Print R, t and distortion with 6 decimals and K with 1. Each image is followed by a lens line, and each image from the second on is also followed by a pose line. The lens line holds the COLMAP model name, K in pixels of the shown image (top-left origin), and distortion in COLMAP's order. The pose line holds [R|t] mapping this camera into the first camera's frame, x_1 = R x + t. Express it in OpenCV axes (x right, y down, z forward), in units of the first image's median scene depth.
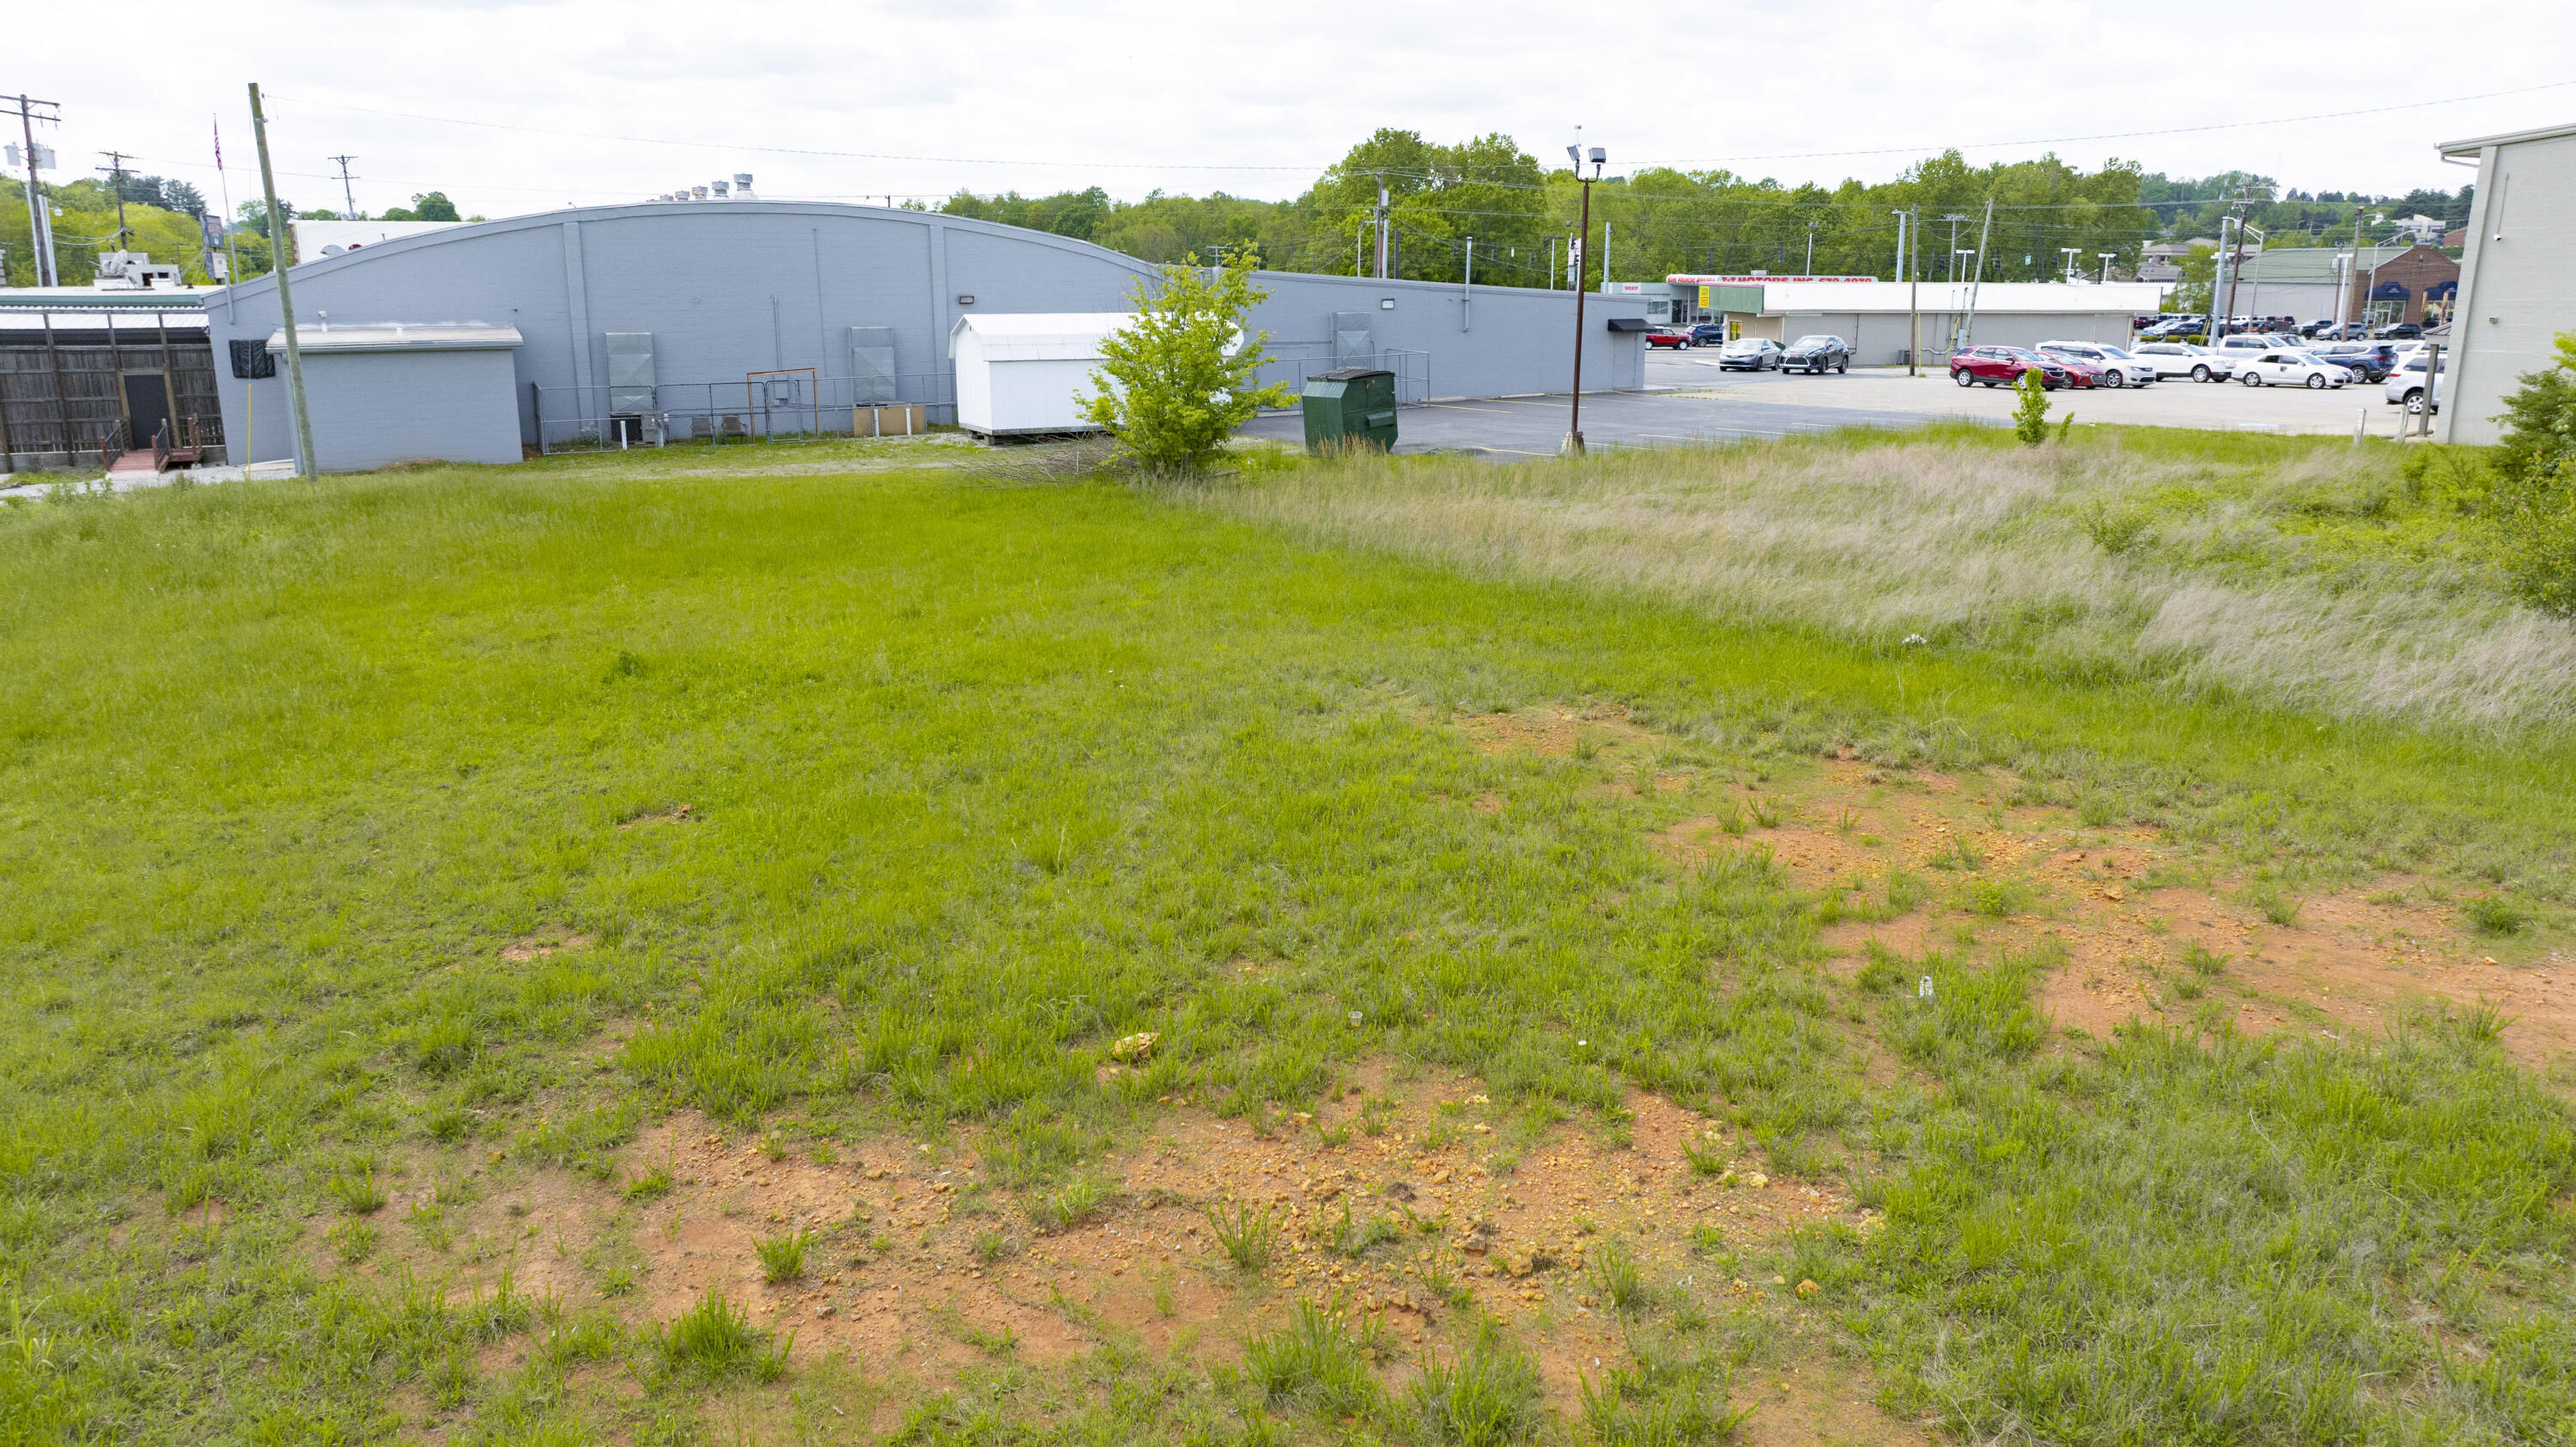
lens RADIAL K [[1809.8, 0, 1280.5], [0, 1809.8, 716.7], [0, 0, 1]] dist [-0.041177, 0.046134]
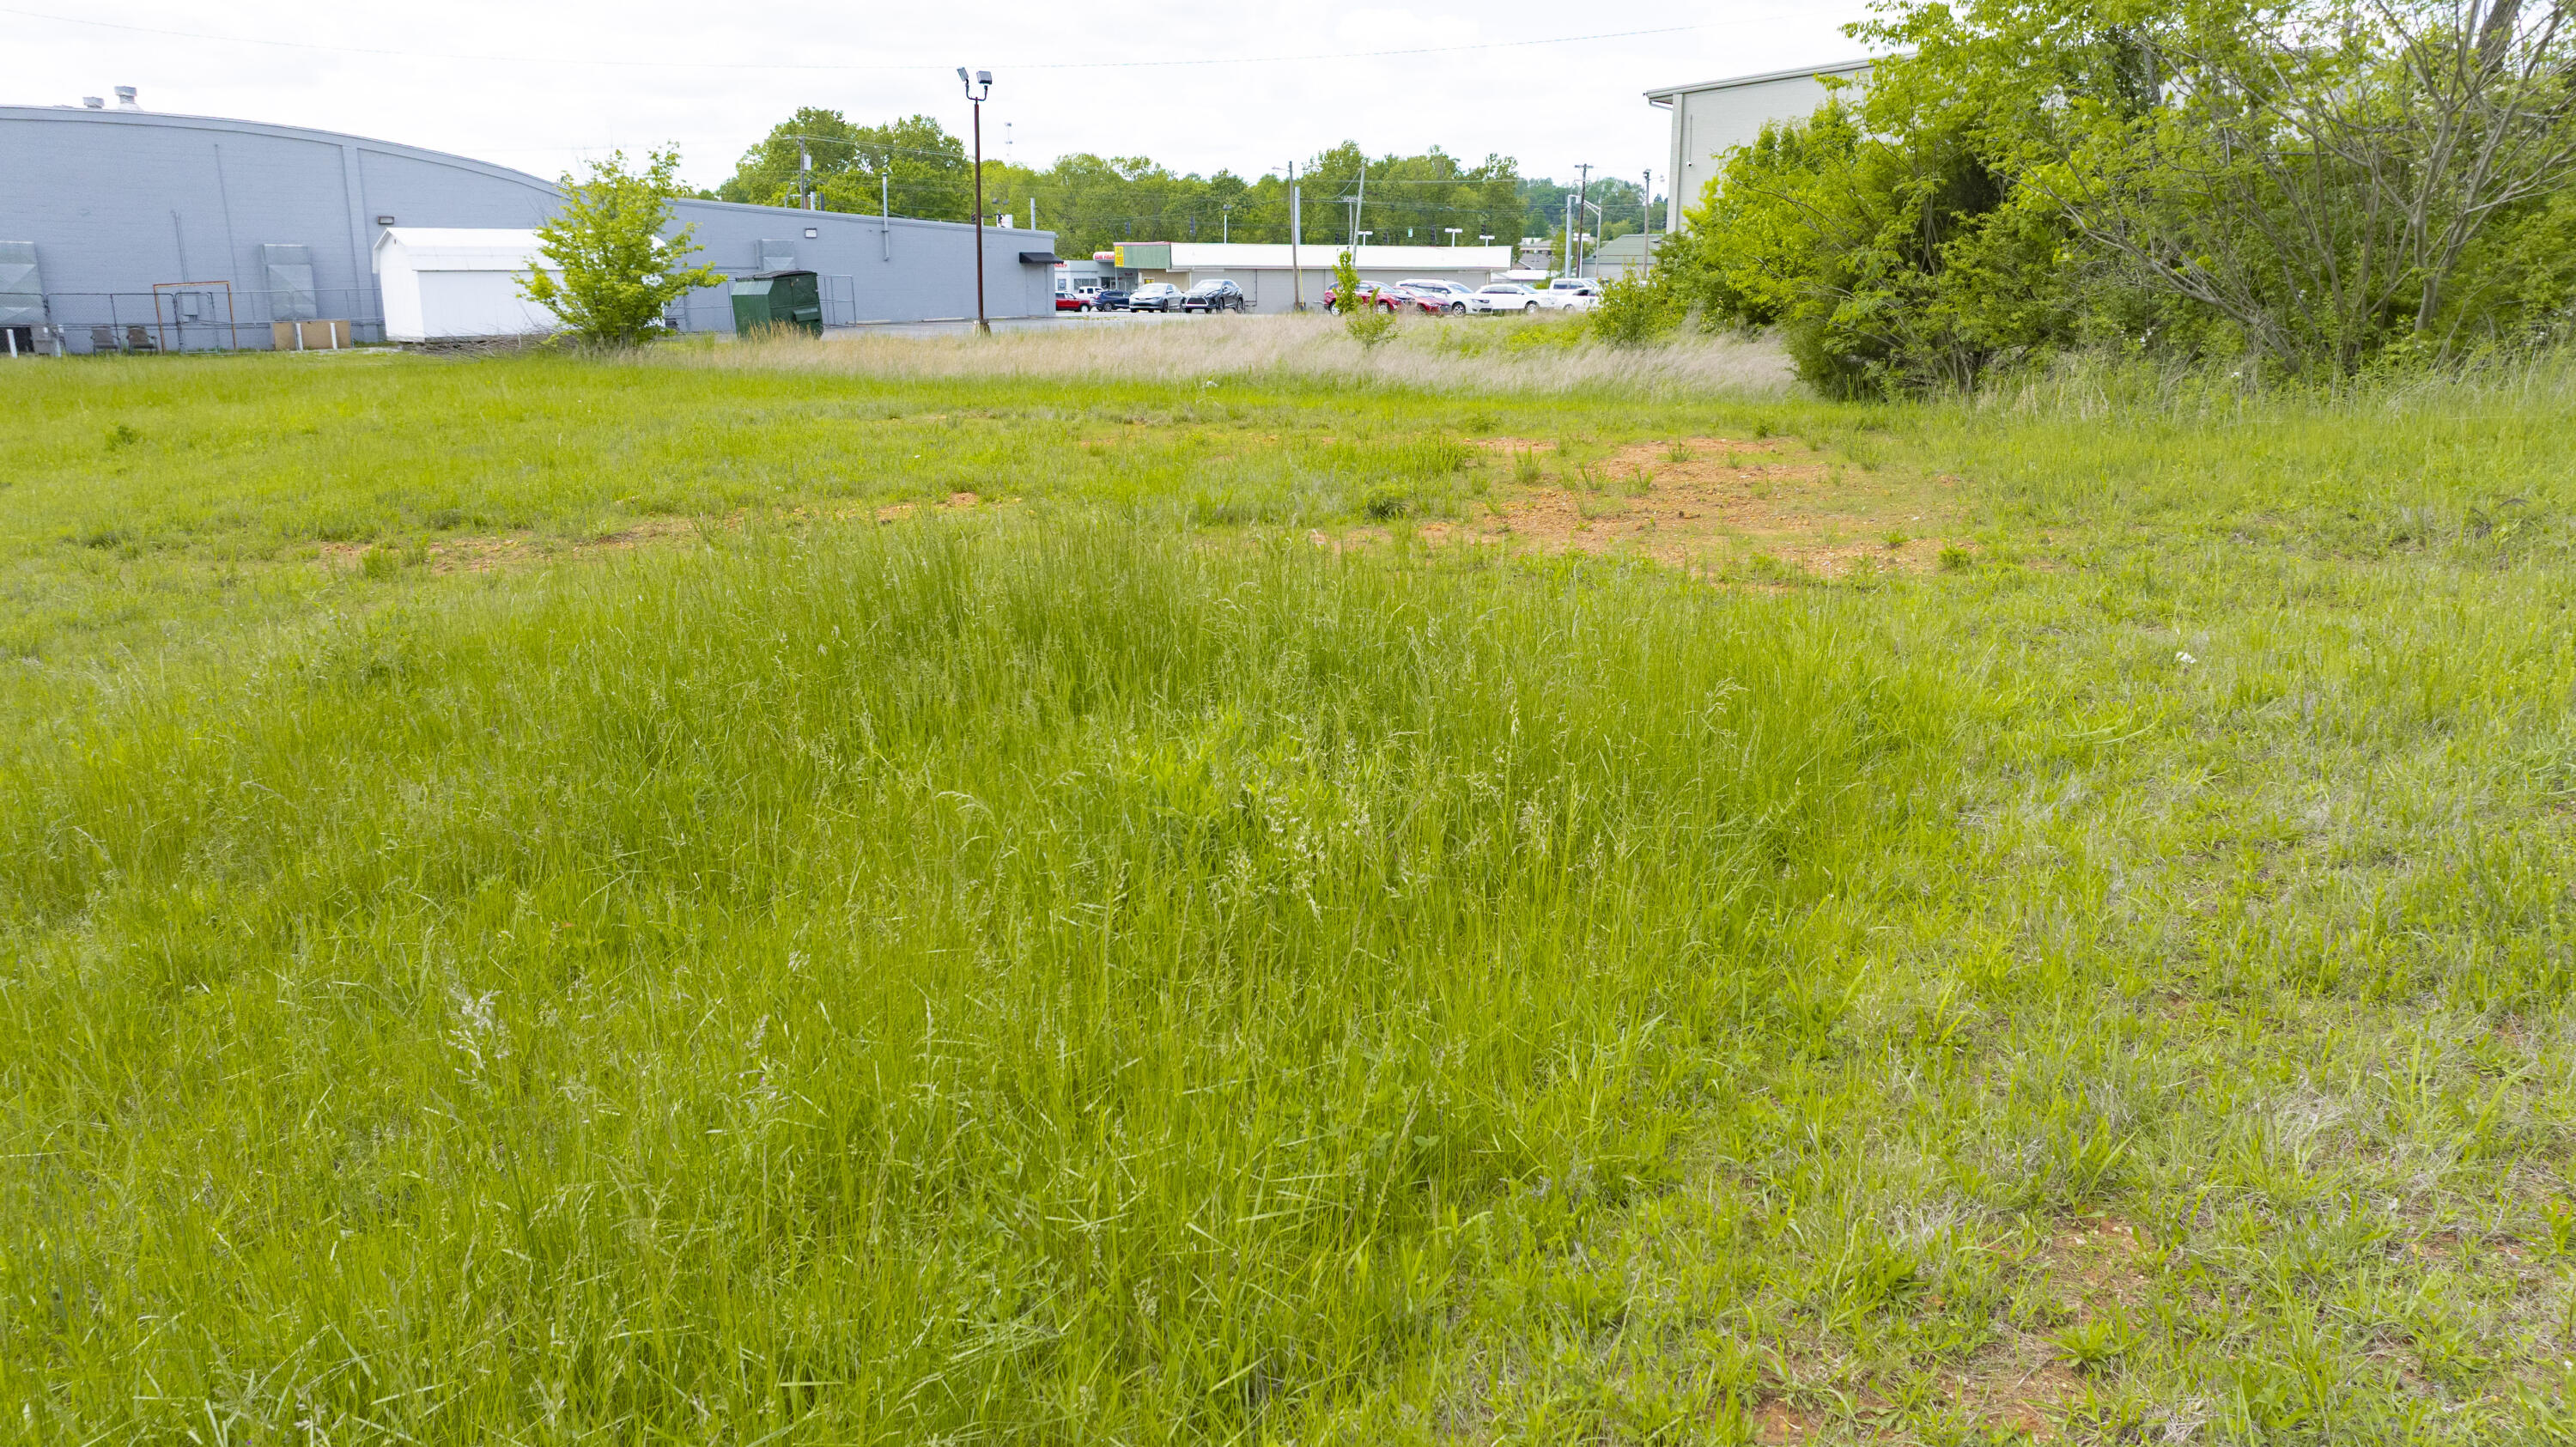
lens RADIAL K [[1809.8, 0, 1288.0], [0, 1809.8, 730.2], [0, 0, 1]] dist [-0.041177, 0.046134]
pose [[0.954783, -0.073225, 0.288146, 0.000253], [0.071331, 0.997306, 0.017082, 0.079599], [-0.288620, 0.004244, 0.957434, -0.124564]]
